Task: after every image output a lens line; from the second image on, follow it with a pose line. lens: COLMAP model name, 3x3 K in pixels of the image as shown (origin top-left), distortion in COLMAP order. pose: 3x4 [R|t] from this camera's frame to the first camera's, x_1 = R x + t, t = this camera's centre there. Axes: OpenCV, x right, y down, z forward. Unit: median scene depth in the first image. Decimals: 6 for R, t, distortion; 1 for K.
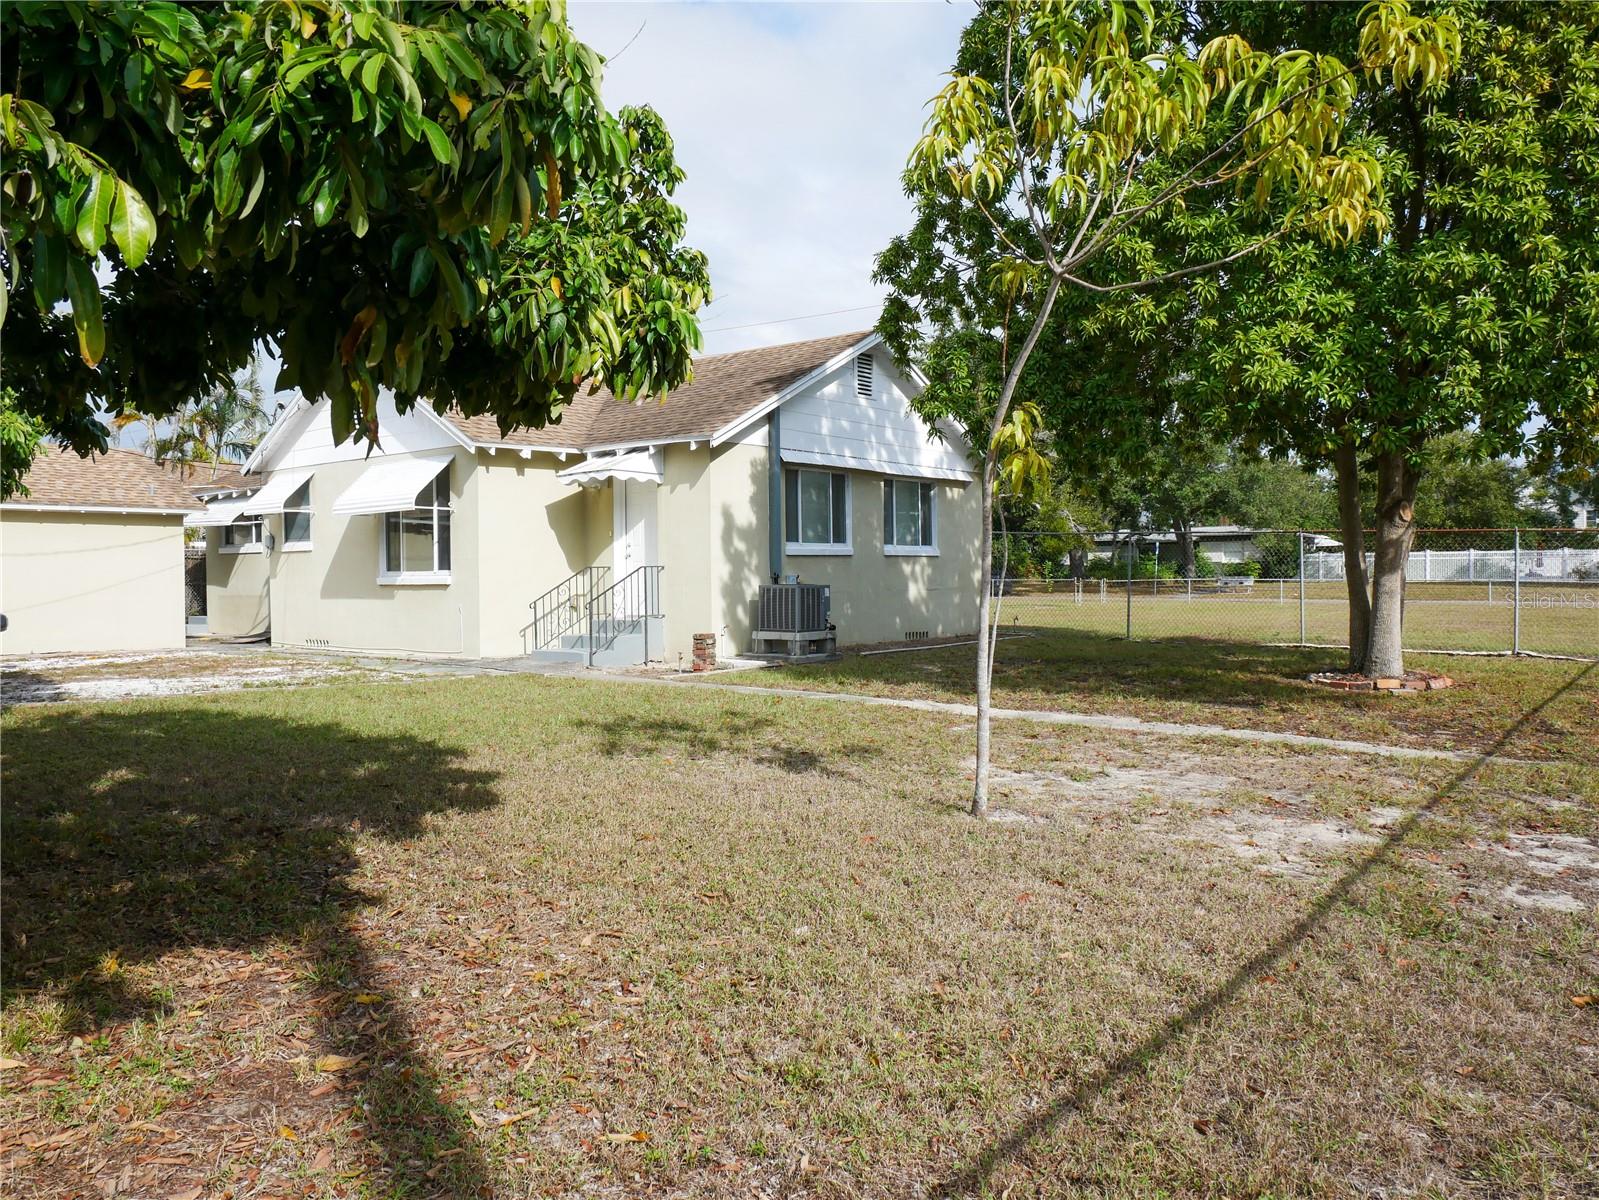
lens RADIAL K [[1203.4, 0, 801.4], [0, 1203.4, 591.7], [0, 0, 1]] dist [-0.042208, 0.017617]
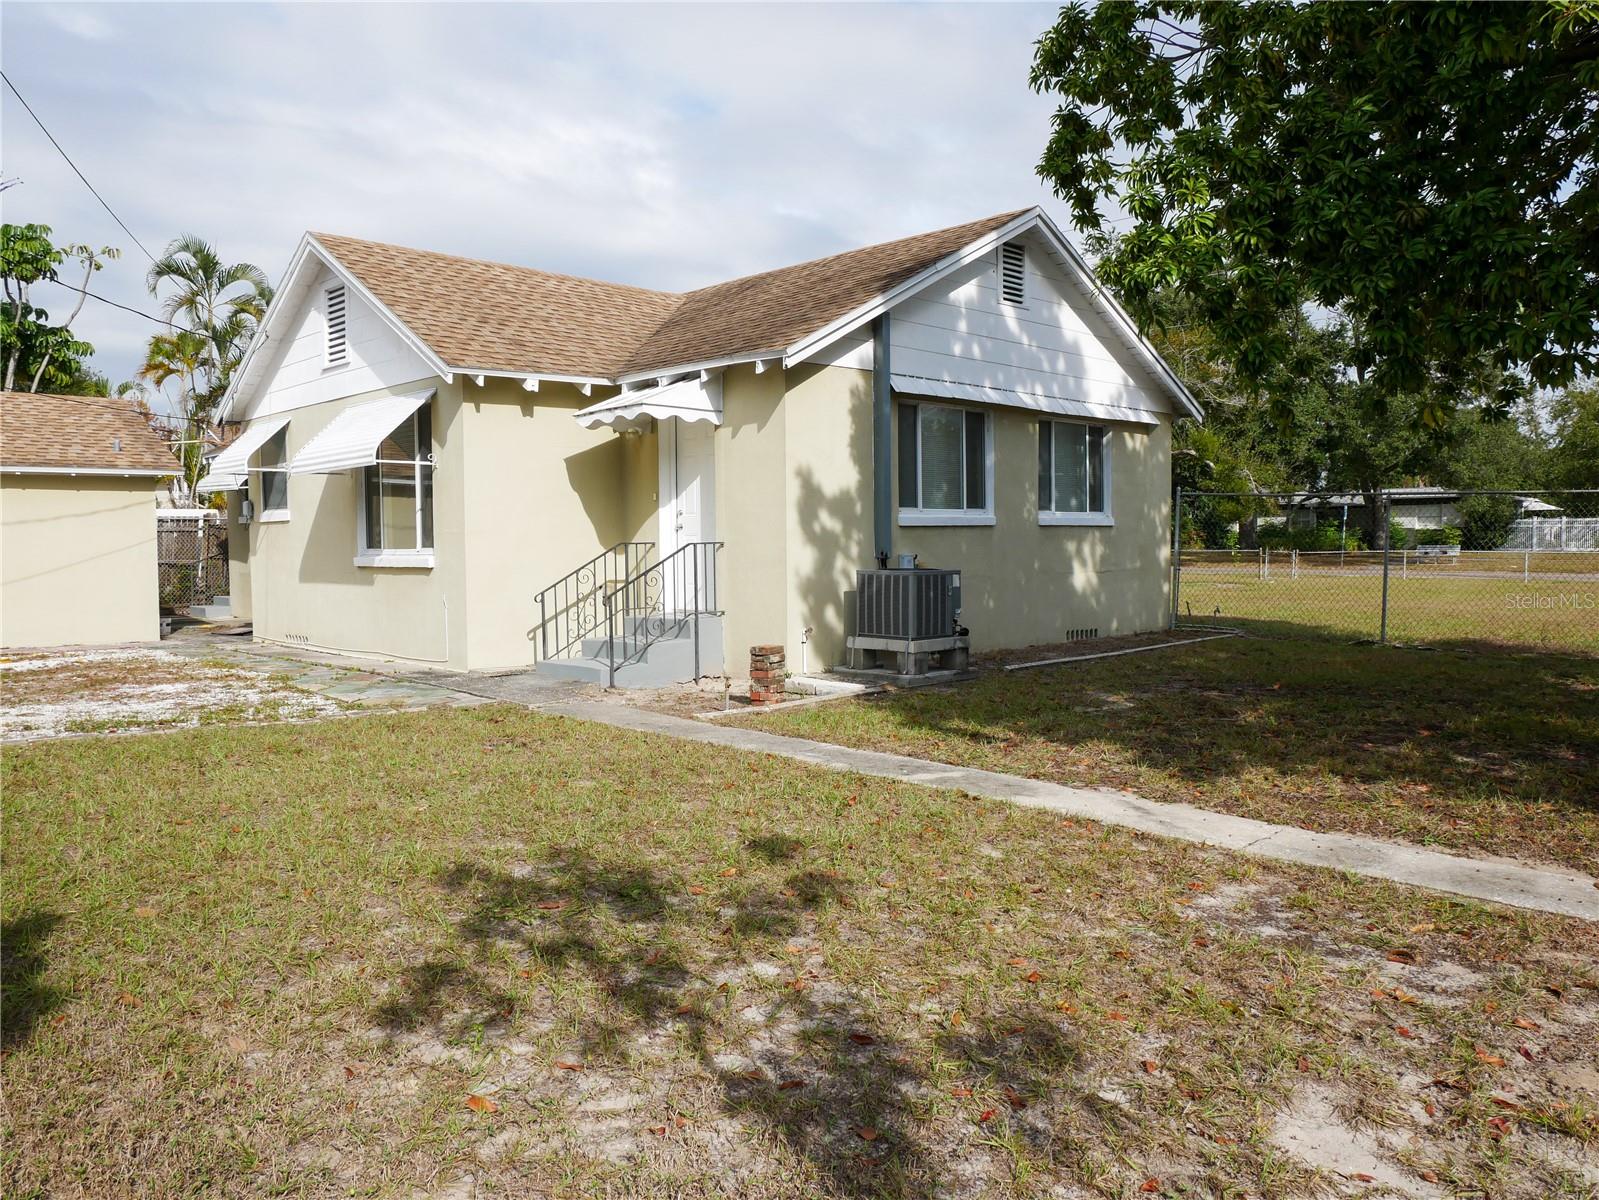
lens RADIAL K [[1203.4, 0, 792.1], [0, 1203.4, 611.2], [0, 0, 1]] dist [-0.042208, 0.017617]
pose [[0.992399, 0.007611, -0.122827, 0.012136], [-0.001977, 0.998943, 0.045922, -0.013029], [0.123047, -0.045330, 0.991365, 0.291924]]
